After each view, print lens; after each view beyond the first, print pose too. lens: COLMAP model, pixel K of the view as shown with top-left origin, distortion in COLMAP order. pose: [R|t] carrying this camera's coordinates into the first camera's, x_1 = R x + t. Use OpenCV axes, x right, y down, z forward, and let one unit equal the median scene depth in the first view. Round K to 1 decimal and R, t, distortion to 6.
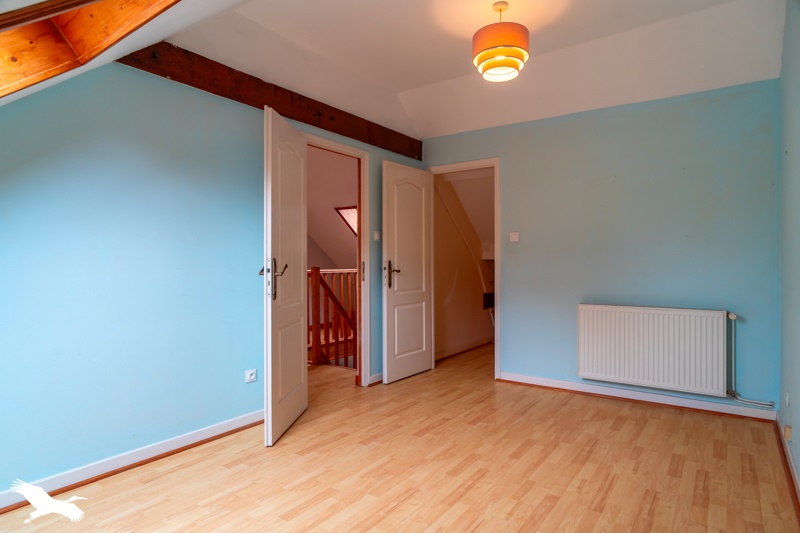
lens RADIAL K [[454.8, 0, 398.7], [0, 454.8, 272.0], [0, 0, 1]] dist [-0.002658, 0.001022]
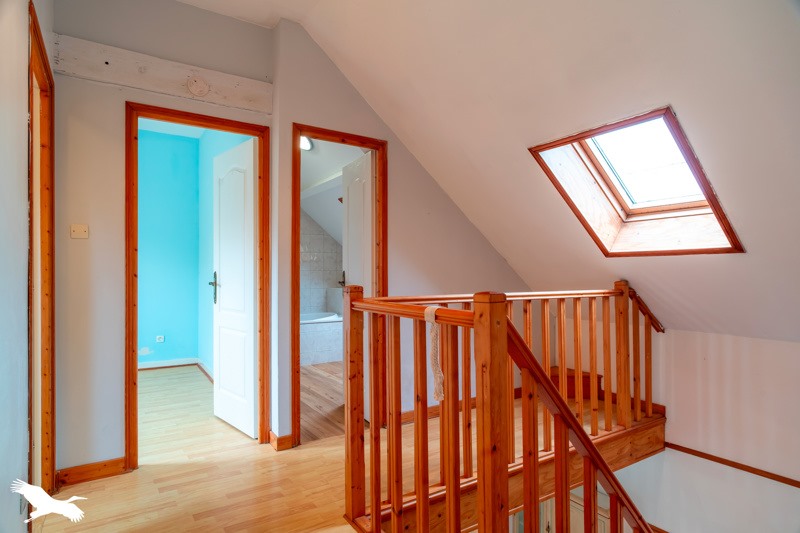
lens RADIAL K [[454.8, 0, 398.7], [0, 454.8, 272.0], [0, 0, 1]] dist [-0.002658, 0.001022]
pose [[0.935531, -0.009033, -0.353128, -0.103694], [-0.002595, 0.999470, -0.032443, -0.009720], [0.353234, 0.031267, 0.935012, 0.545894]]
